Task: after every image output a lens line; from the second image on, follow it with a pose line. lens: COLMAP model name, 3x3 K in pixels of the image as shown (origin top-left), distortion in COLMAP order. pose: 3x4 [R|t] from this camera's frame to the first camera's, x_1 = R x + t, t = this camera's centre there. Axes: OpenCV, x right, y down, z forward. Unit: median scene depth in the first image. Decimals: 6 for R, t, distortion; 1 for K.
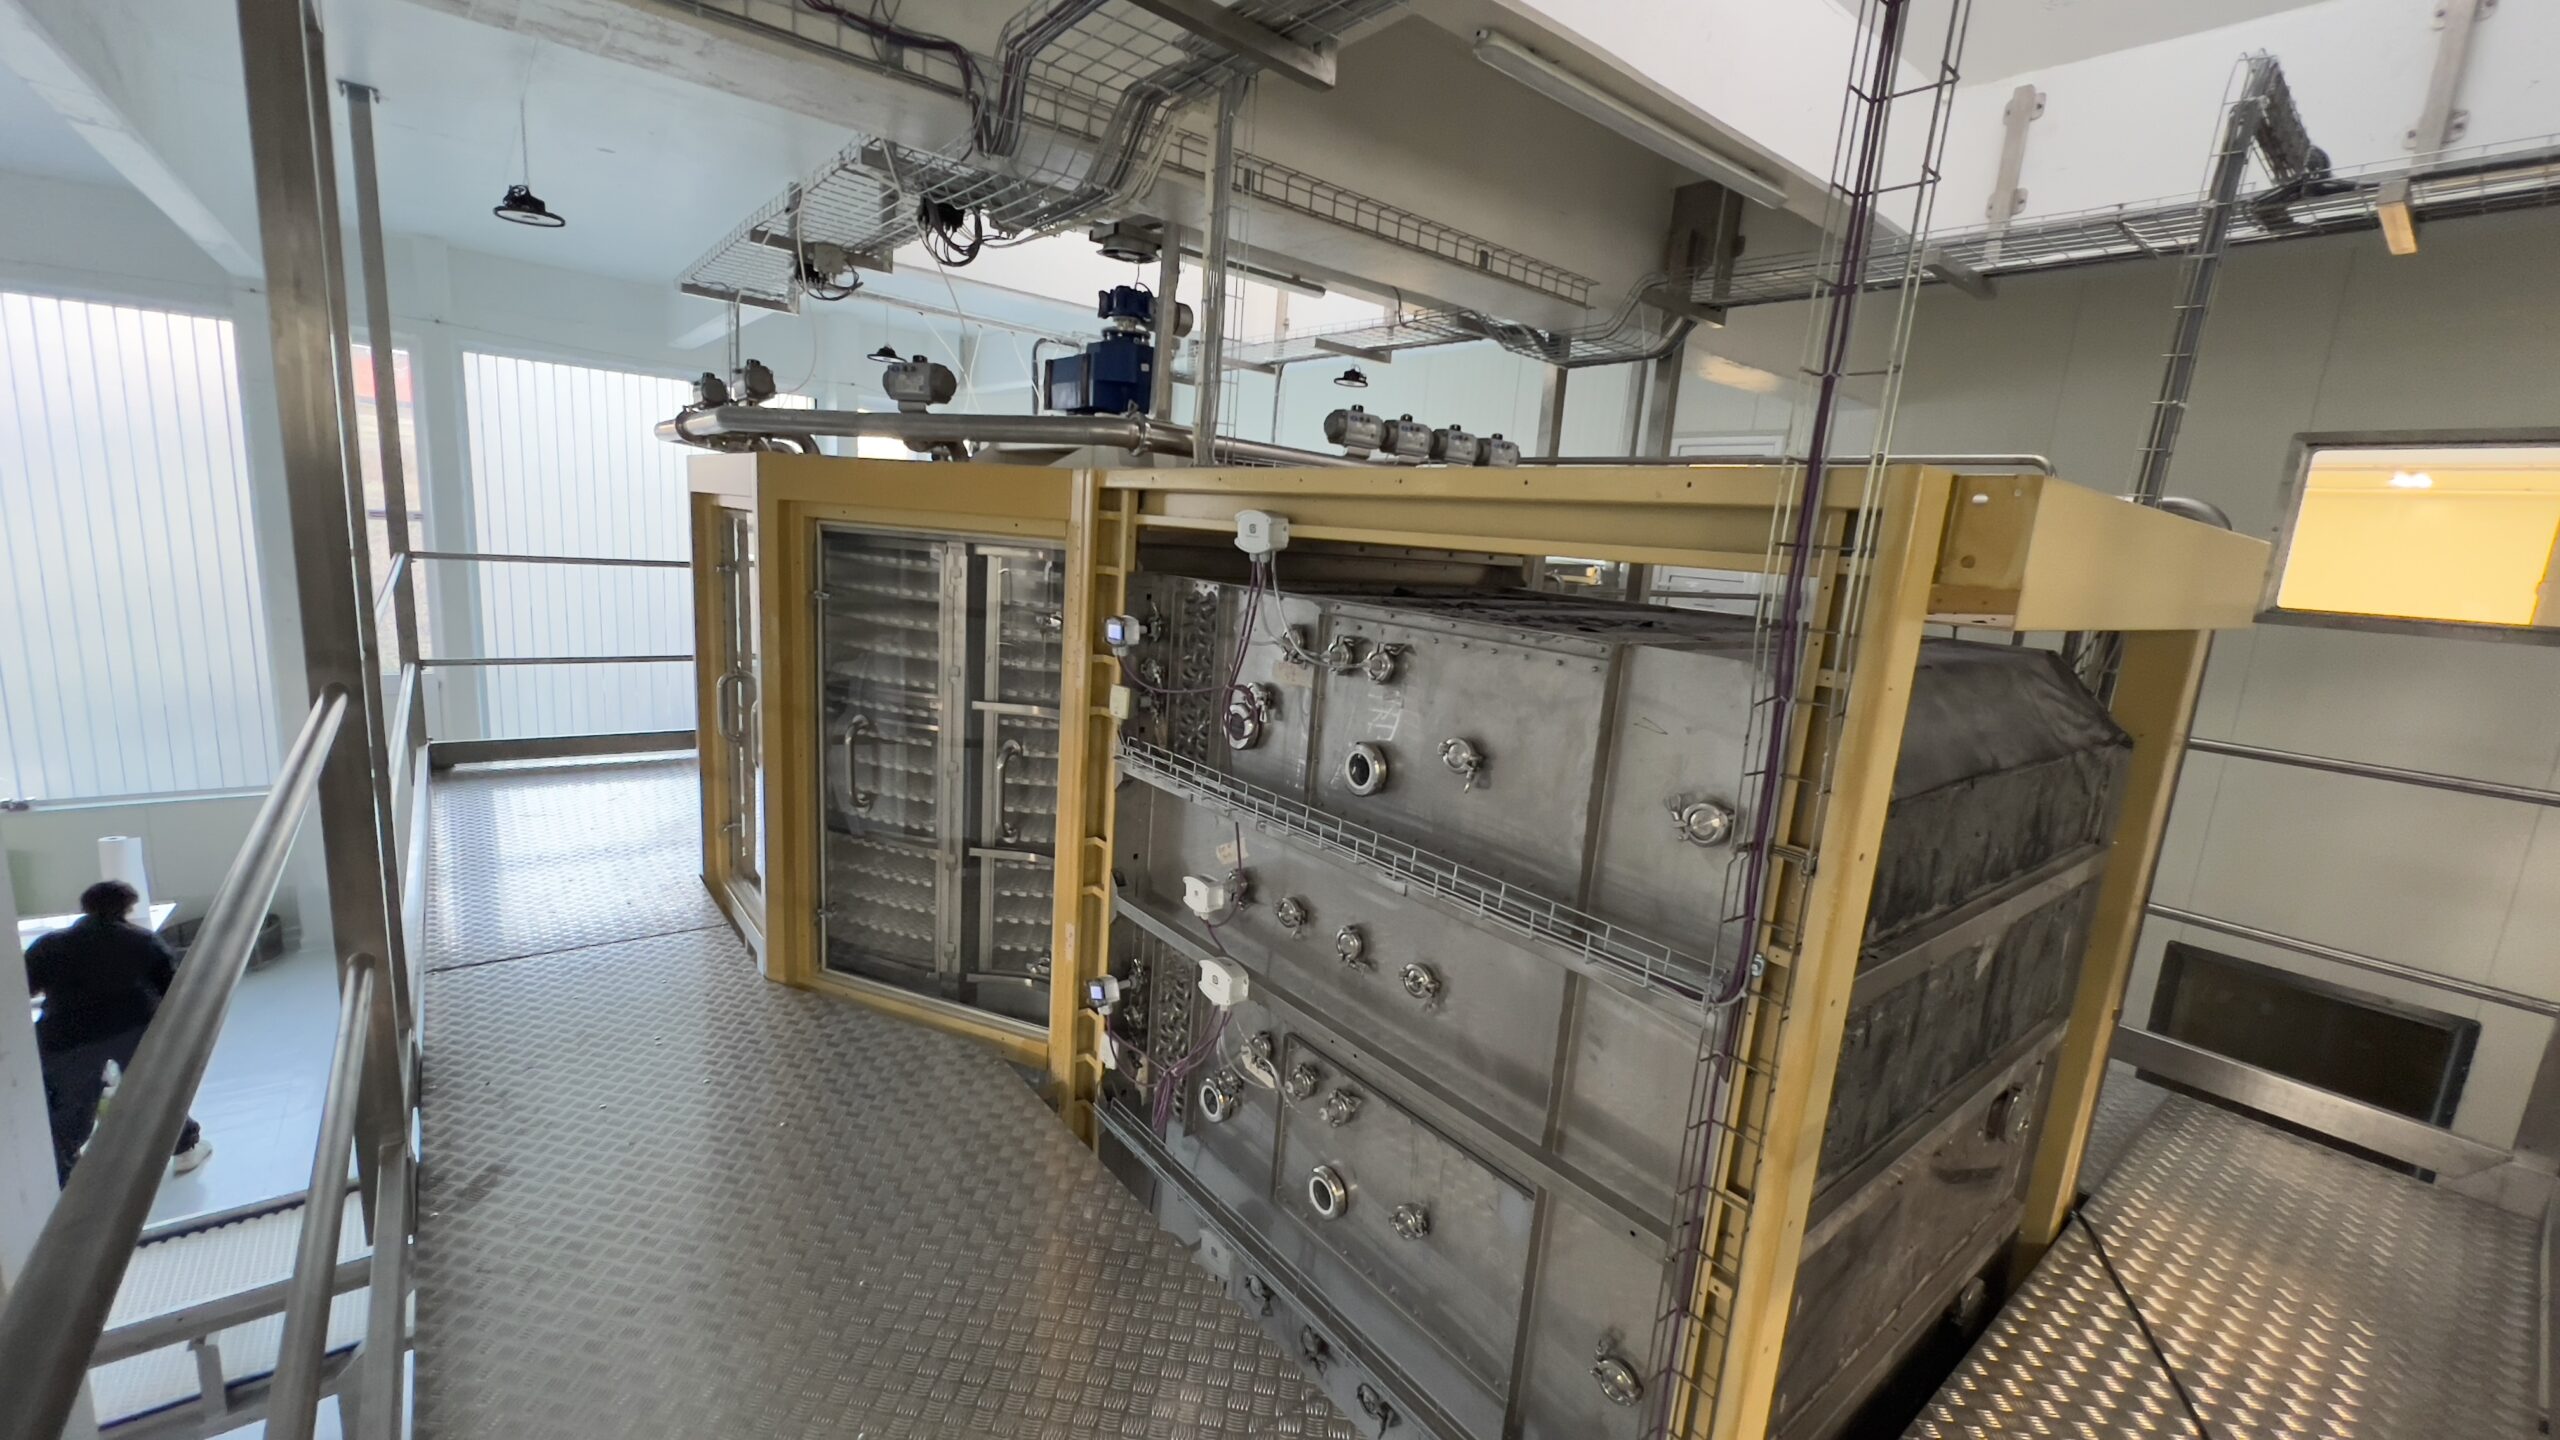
lens RADIAL K [[1031.2, 0, 1287.8], [0, 1031.2, 723.9], [0, 0, 1]] dist [0.000314, 0.000430]
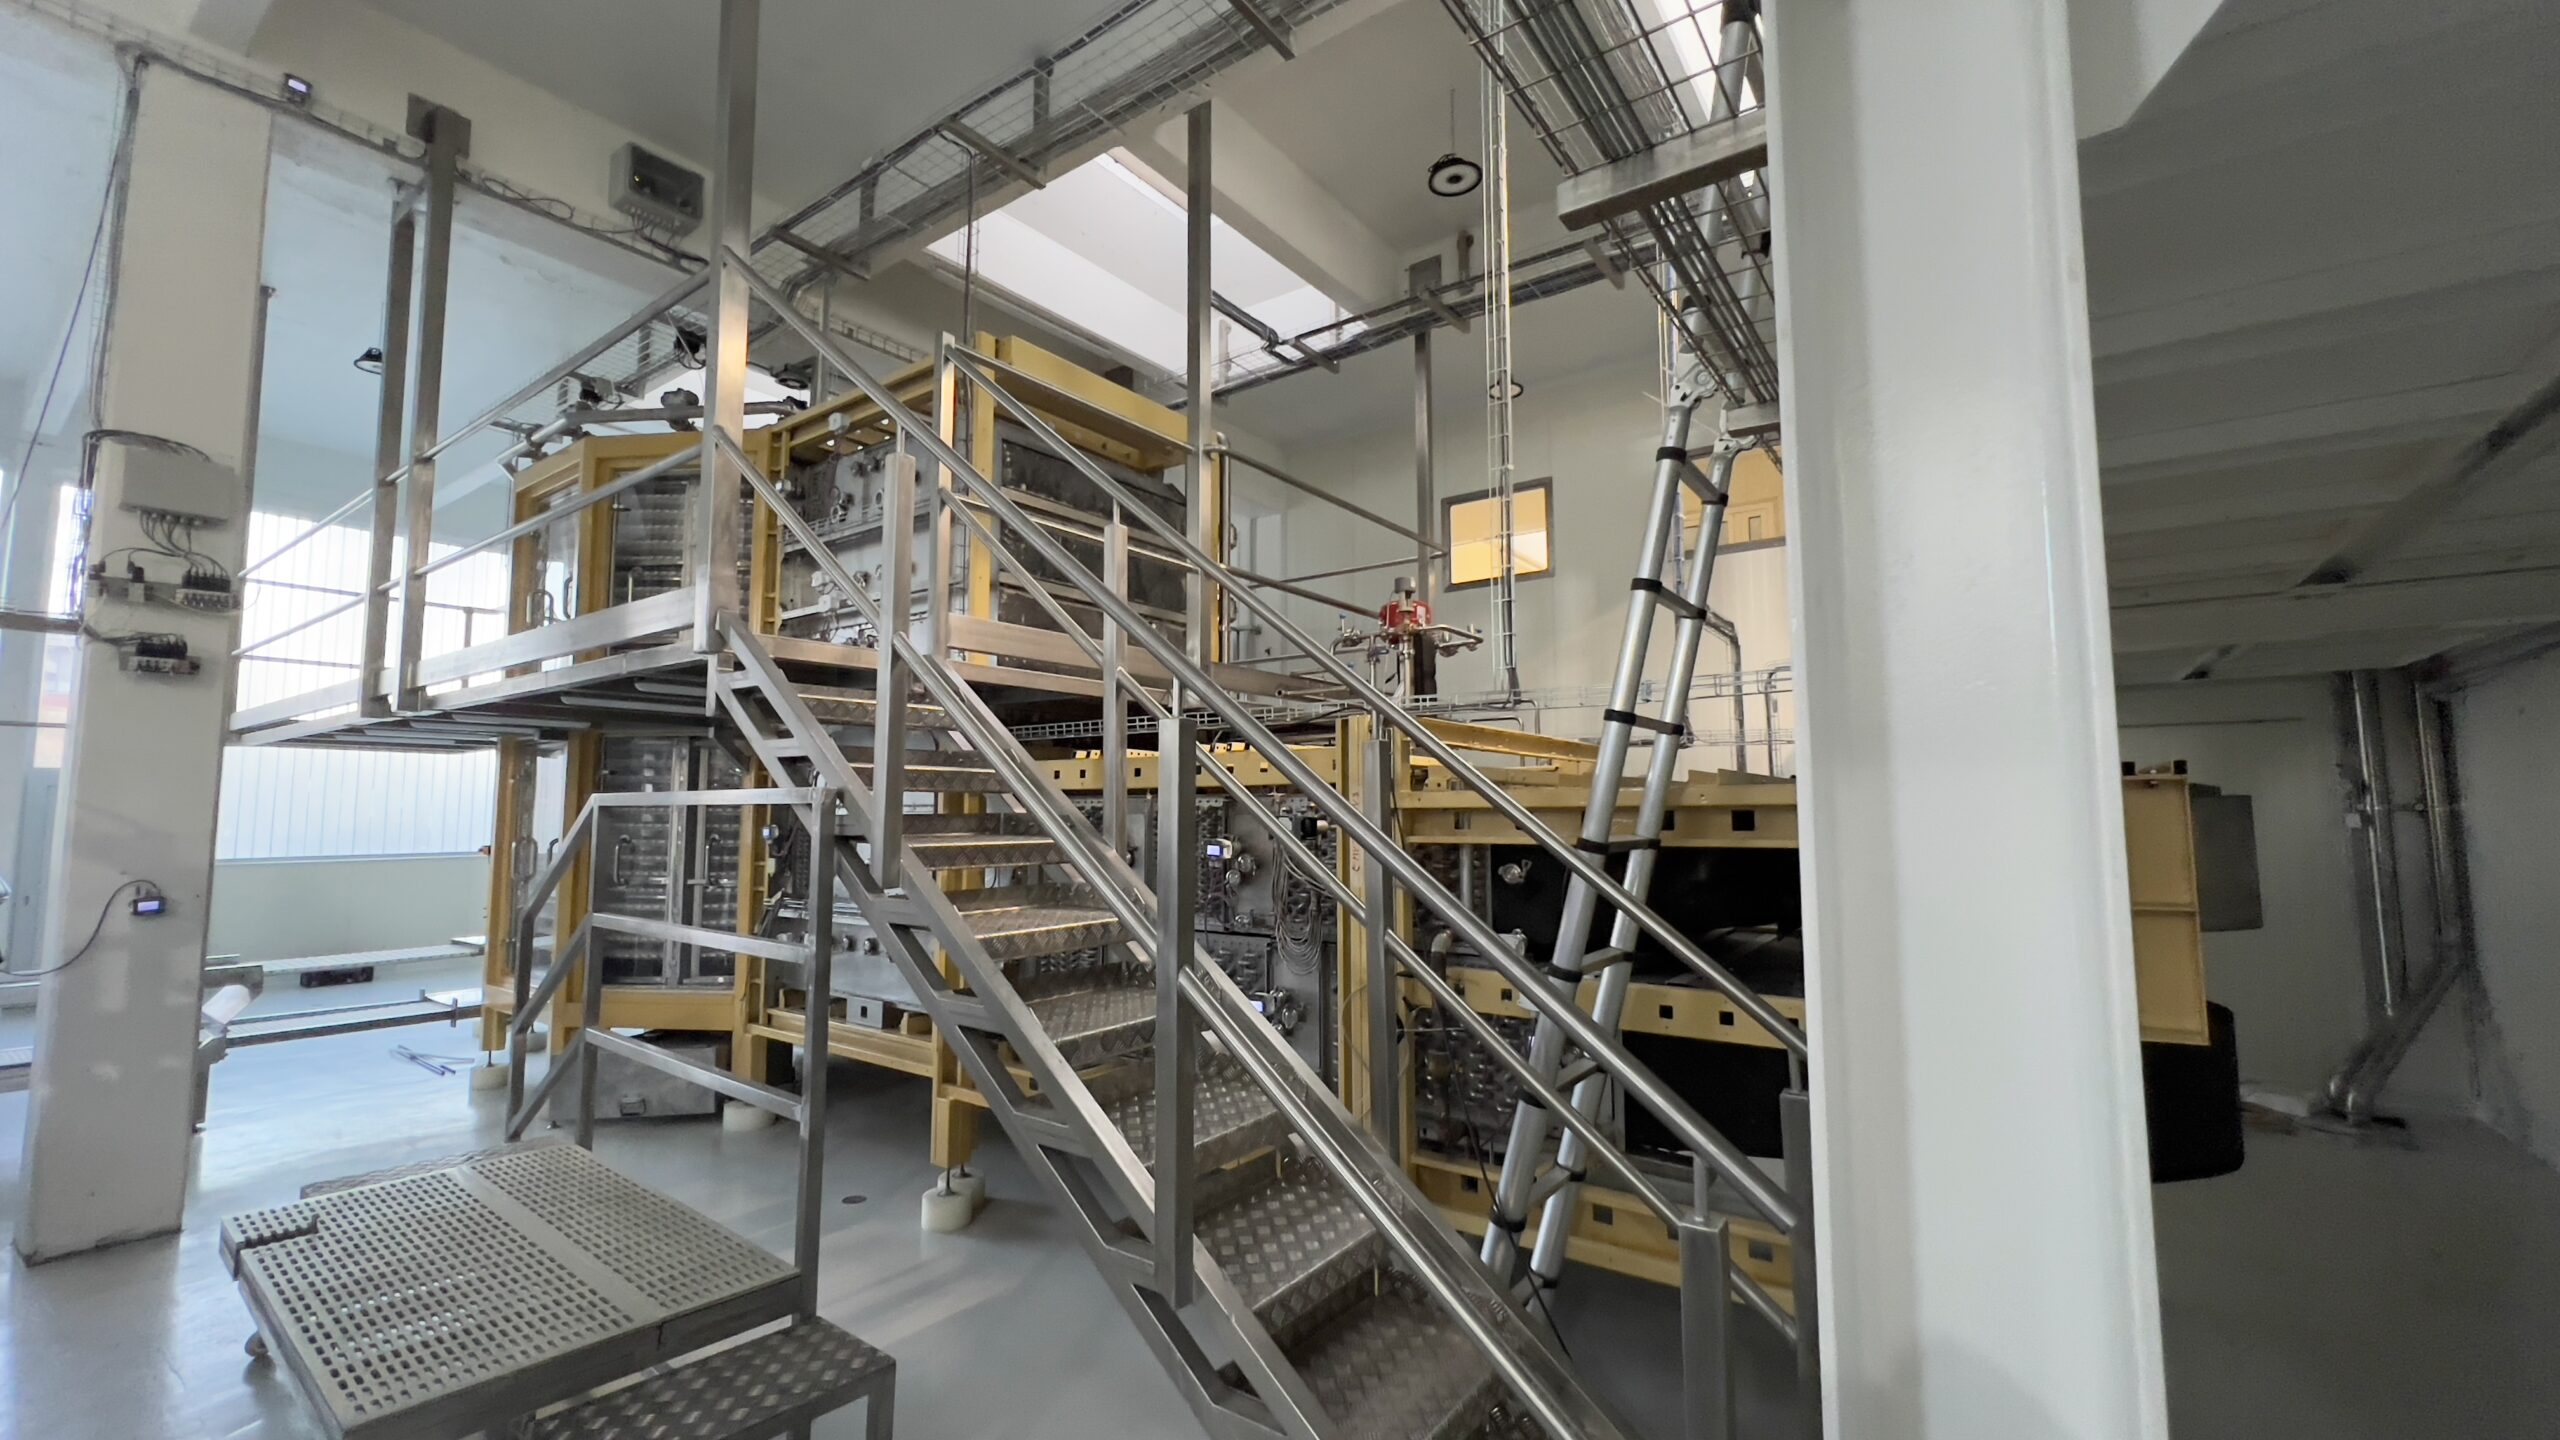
lens RADIAL K [[1031.2, 0, 1271.4], [0, 1031.2, 729.1], [0, 0, 1]] dist [0.000314, 0.000430]
pose [[0.964880, -0.051770, 0.257538, 0.631512], [0.114584, 0.965149, -0.235281, 2.572375], [-0.236383, 0.256528, 0.937186, -2.955702]]
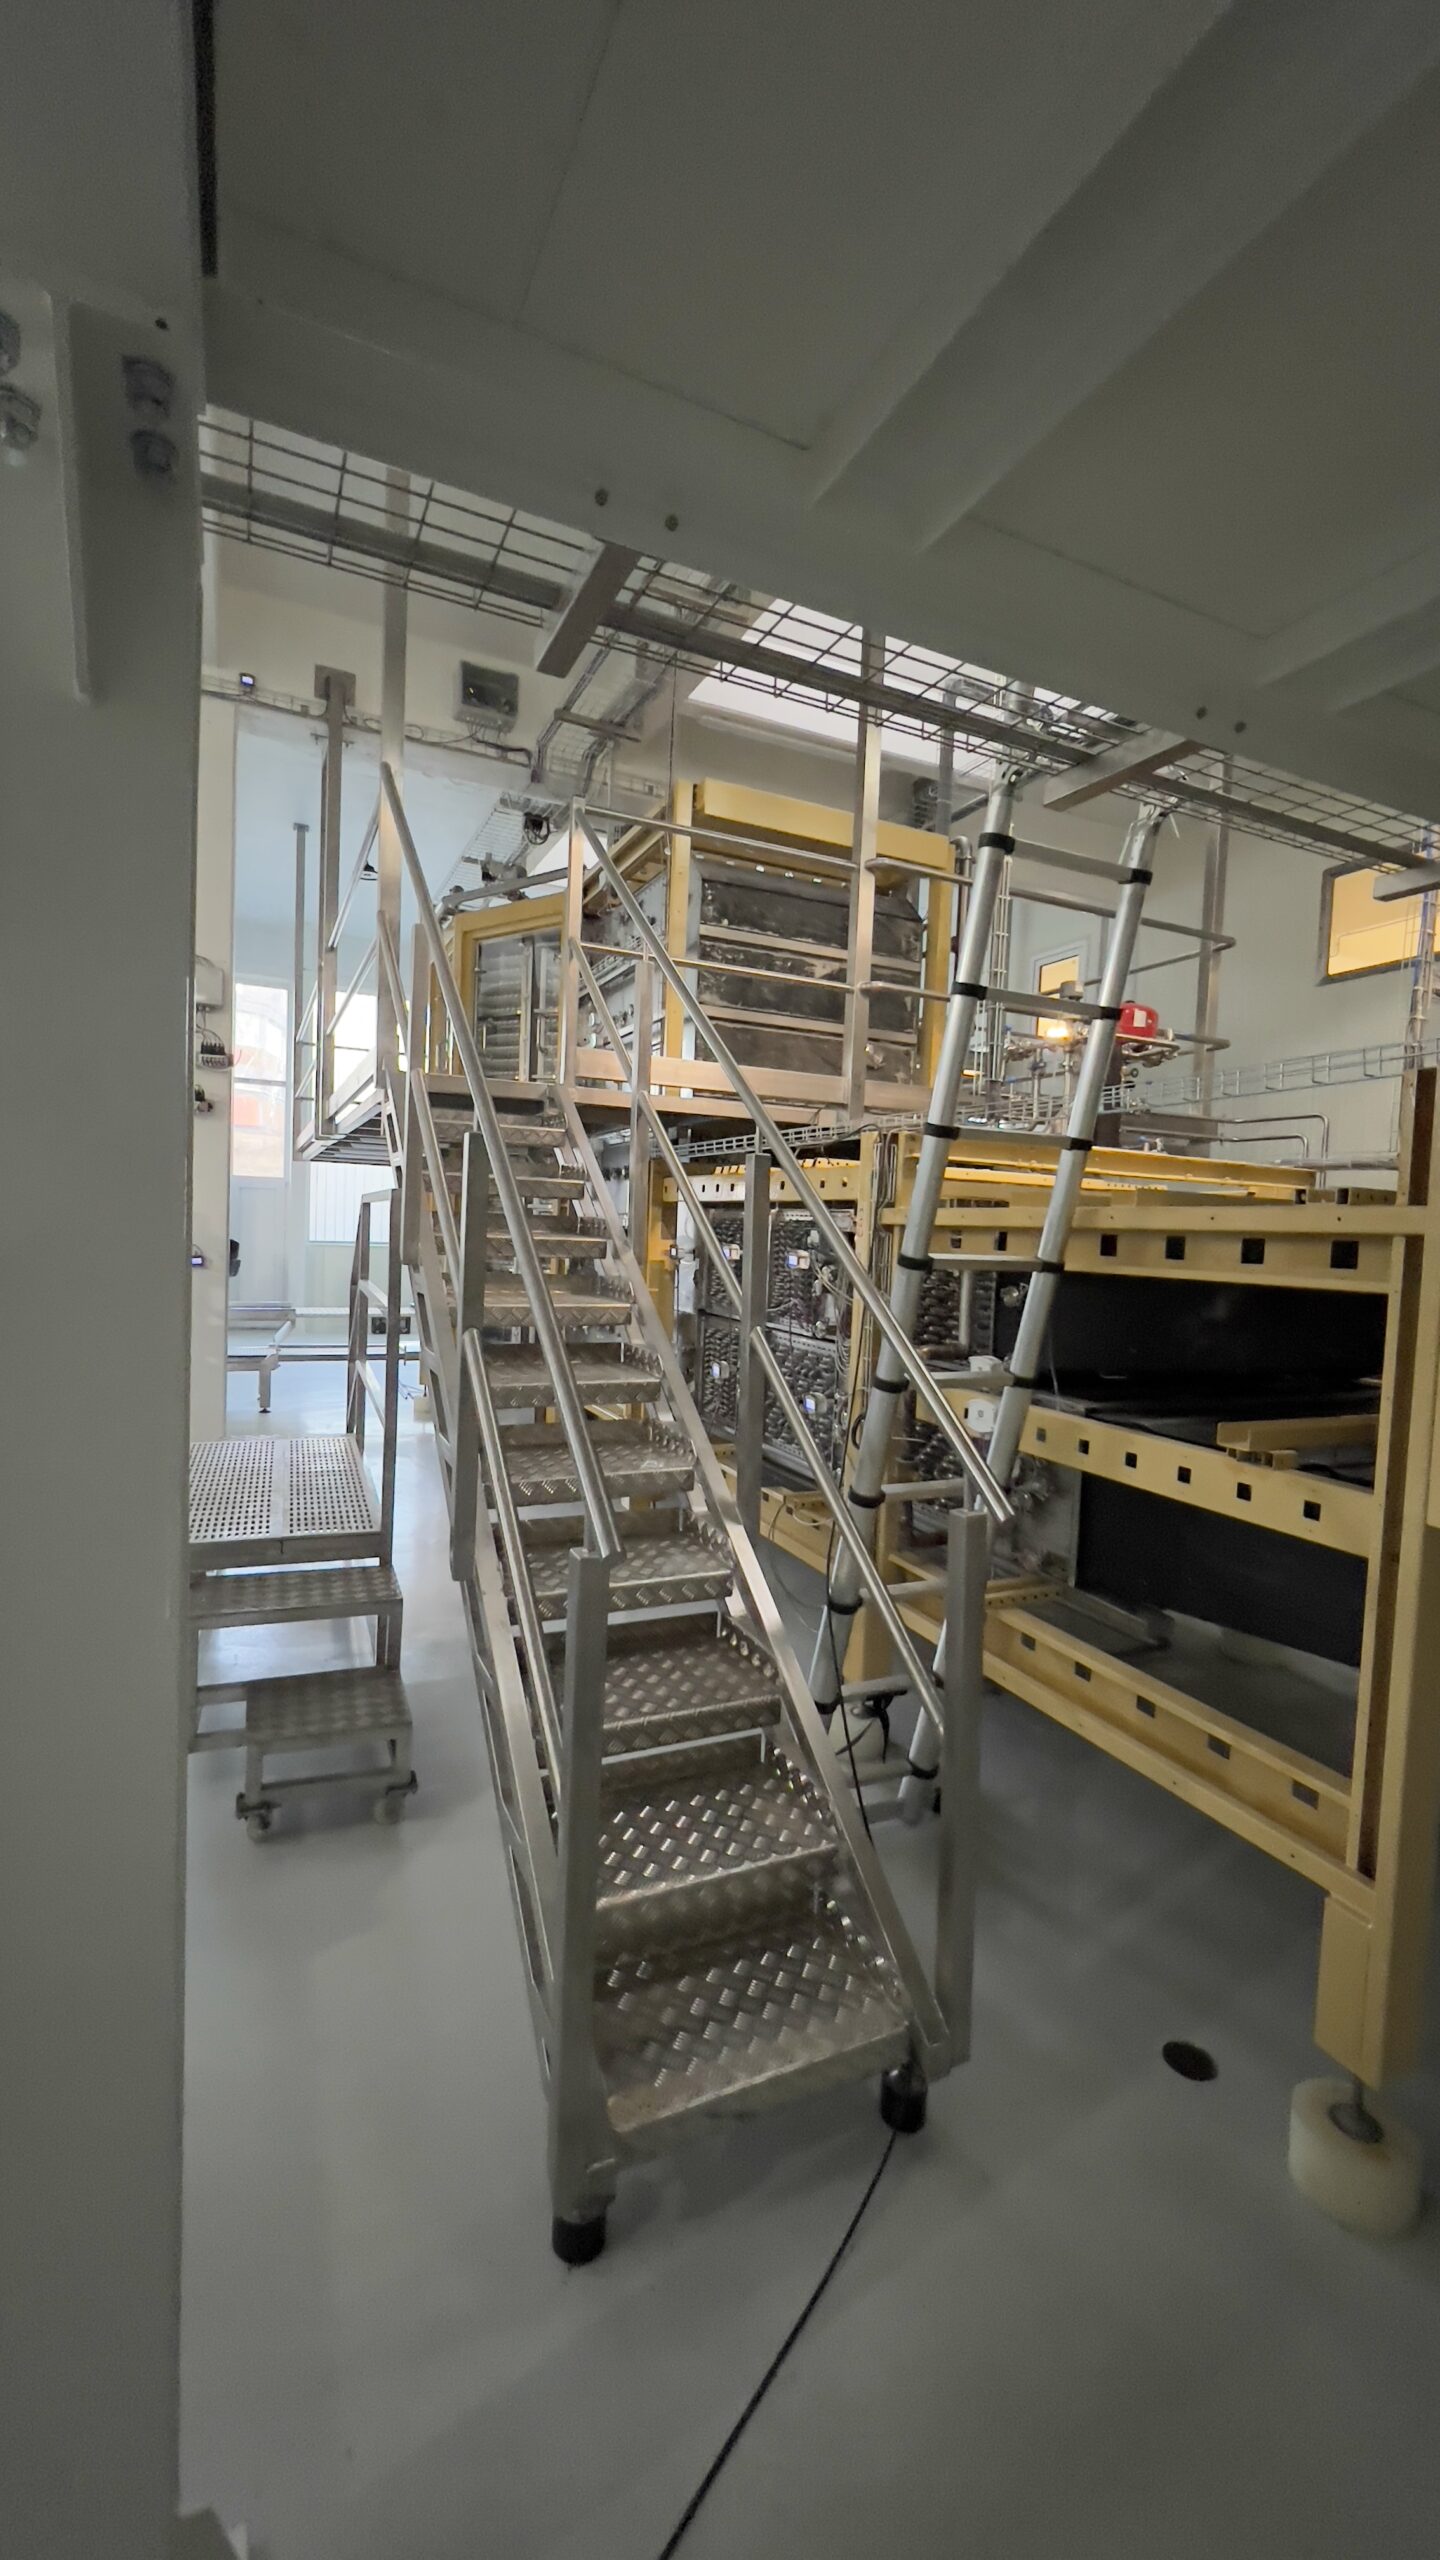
lens RADIAL K [[1031.2, 0, 718.9], [0, 1031.2, 1277.9], [0, 0, 1]] dist [0.000314, 0.000430]
pose [[0.968960, -0.021408, -0.246288, 2.005444], [-0.013956, 0.989918, -0.140955, 2.727464], [0.246822, 0.140017, 0.958892, -3.211033]]
